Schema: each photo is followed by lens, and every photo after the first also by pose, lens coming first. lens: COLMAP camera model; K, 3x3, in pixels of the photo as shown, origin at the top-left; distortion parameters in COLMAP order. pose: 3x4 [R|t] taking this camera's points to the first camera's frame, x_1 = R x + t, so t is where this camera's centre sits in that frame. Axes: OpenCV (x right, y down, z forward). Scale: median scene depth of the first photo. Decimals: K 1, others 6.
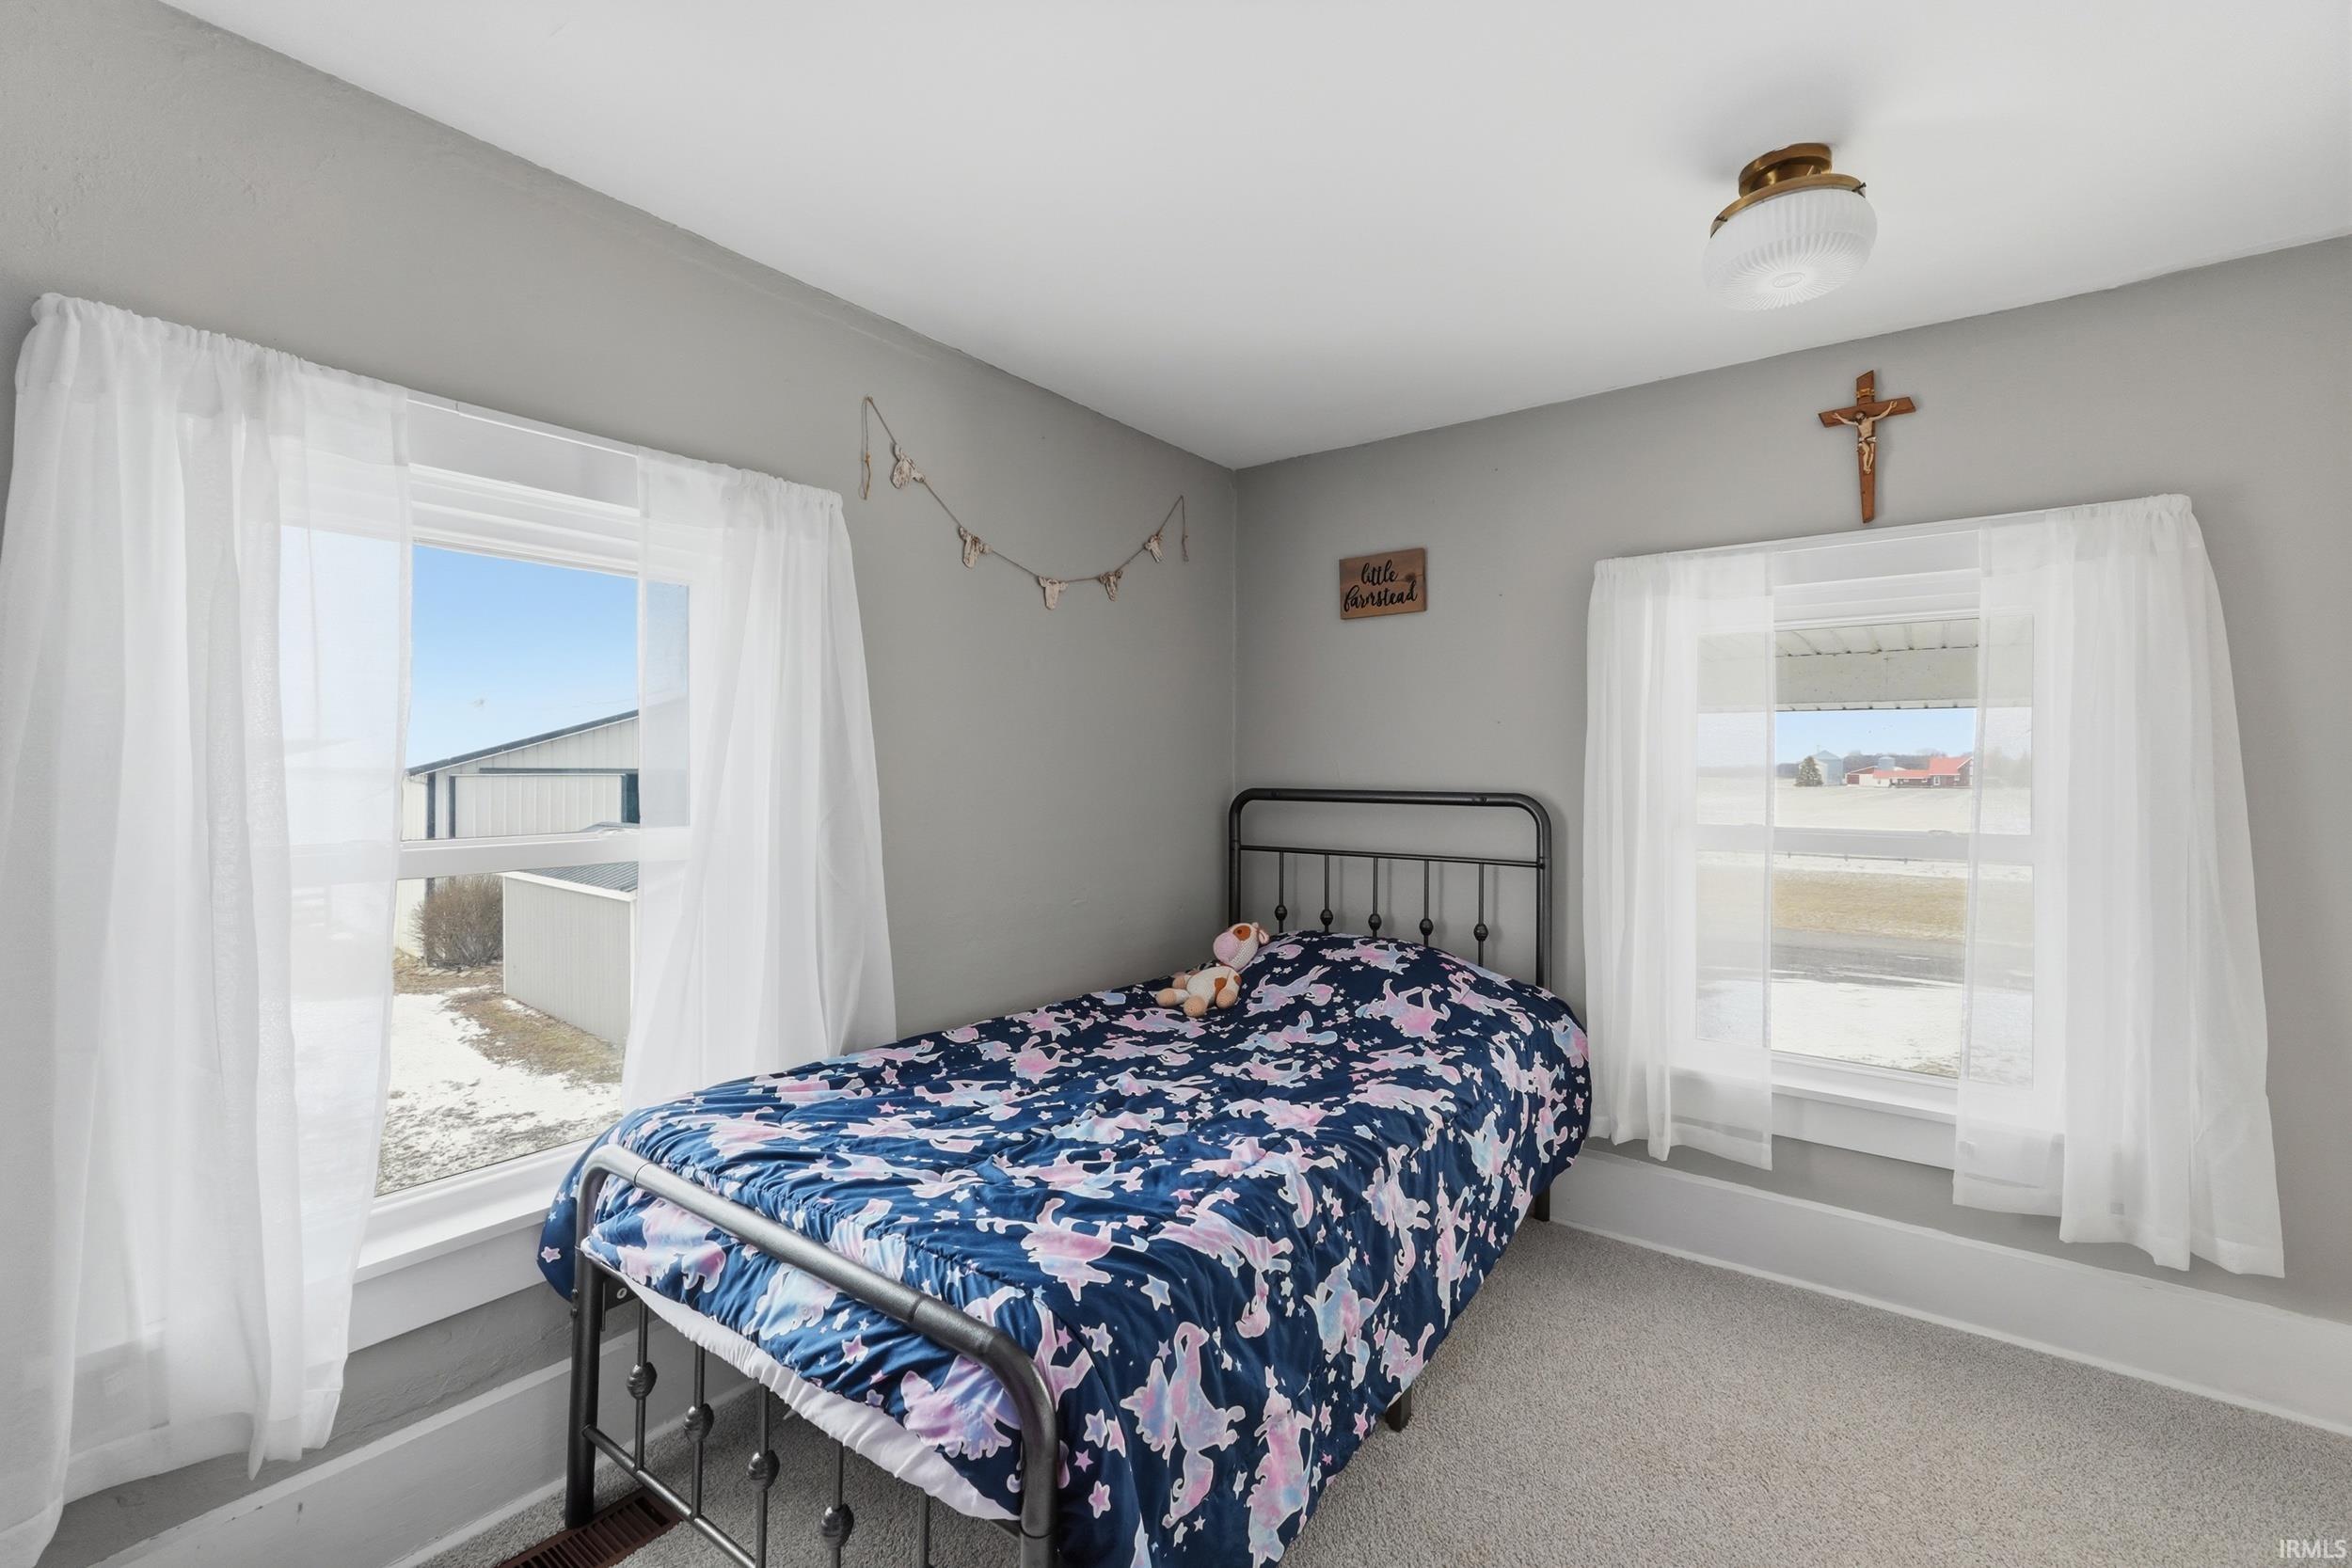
lens RADIAL K [[1001.0, 0, 1166.5], [0, 1001.0, 775.8], [0, 0, 1]] dist [0.001636, -0.000242]
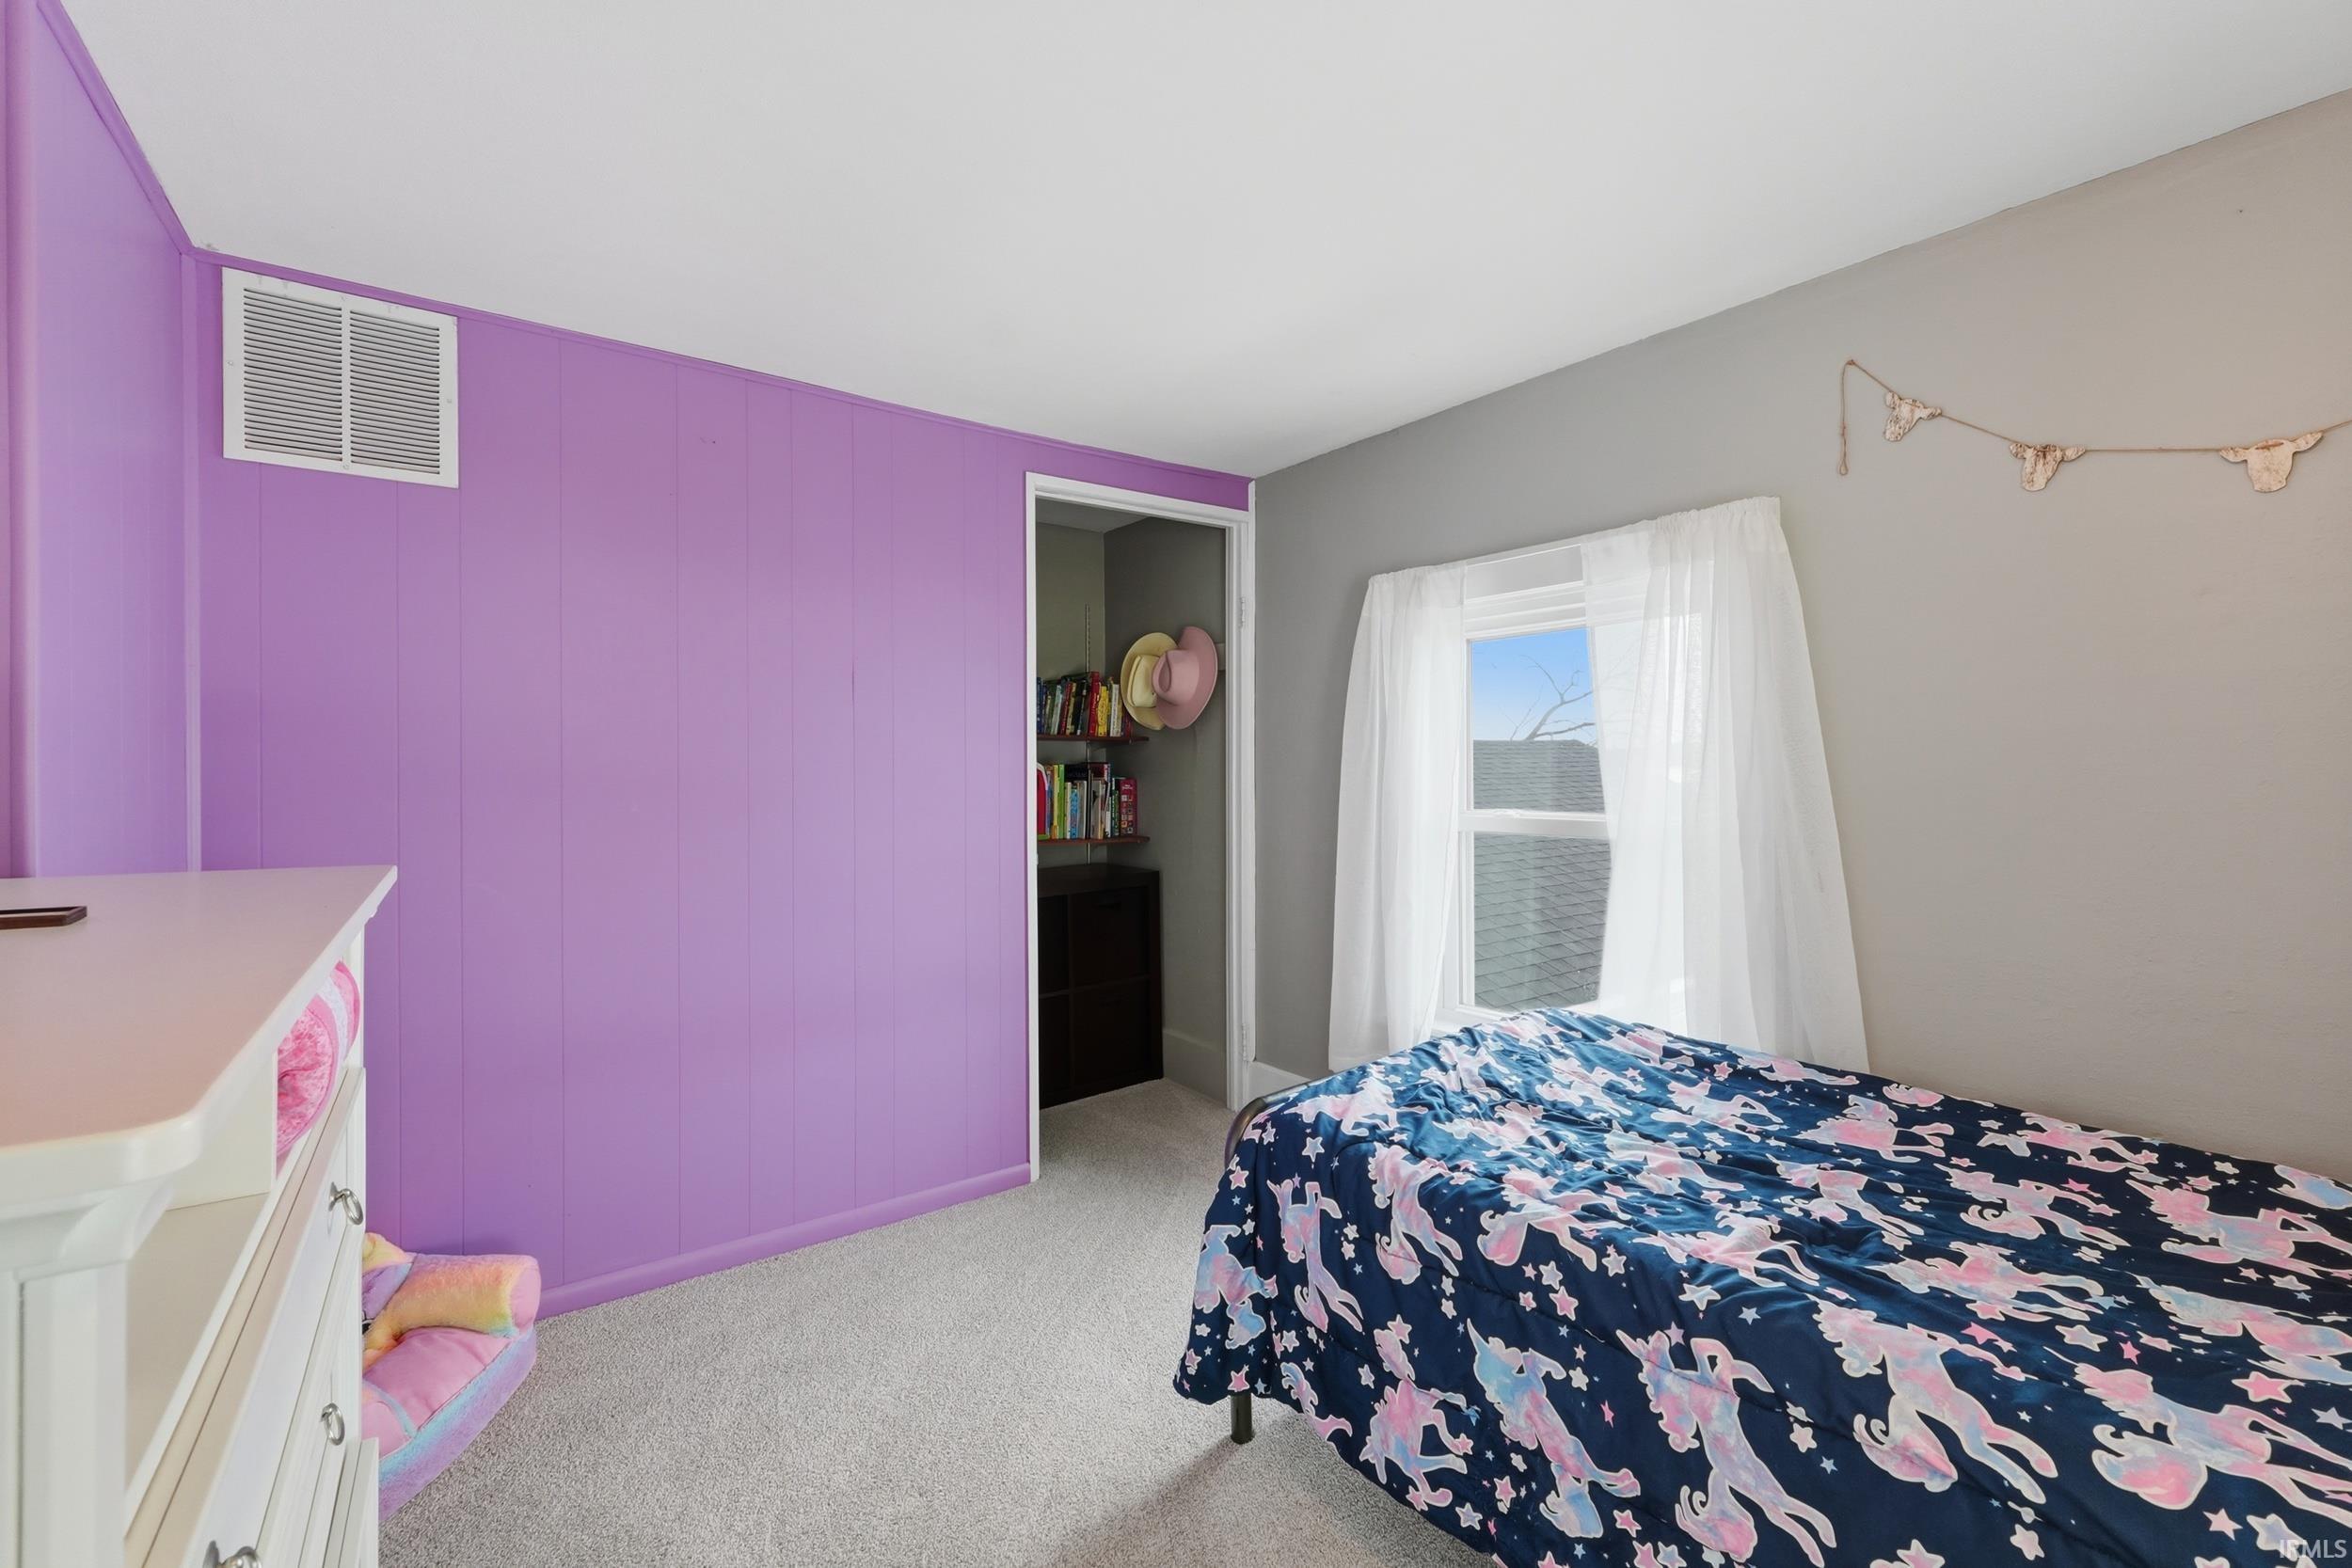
lens RADIAL K [[1001.0, 0, 1166.5], [0, 1001.0, 775.8], [0, 0, 1]] dist [0.001636, -0.000242]
pose [[-0.287753, 0.005800, -0.957687, 0.834289], [-0.001239, 0.999979, 0.006428, -0.004687], [0.957704, 0.003037, -0.287740, 0.732829]]
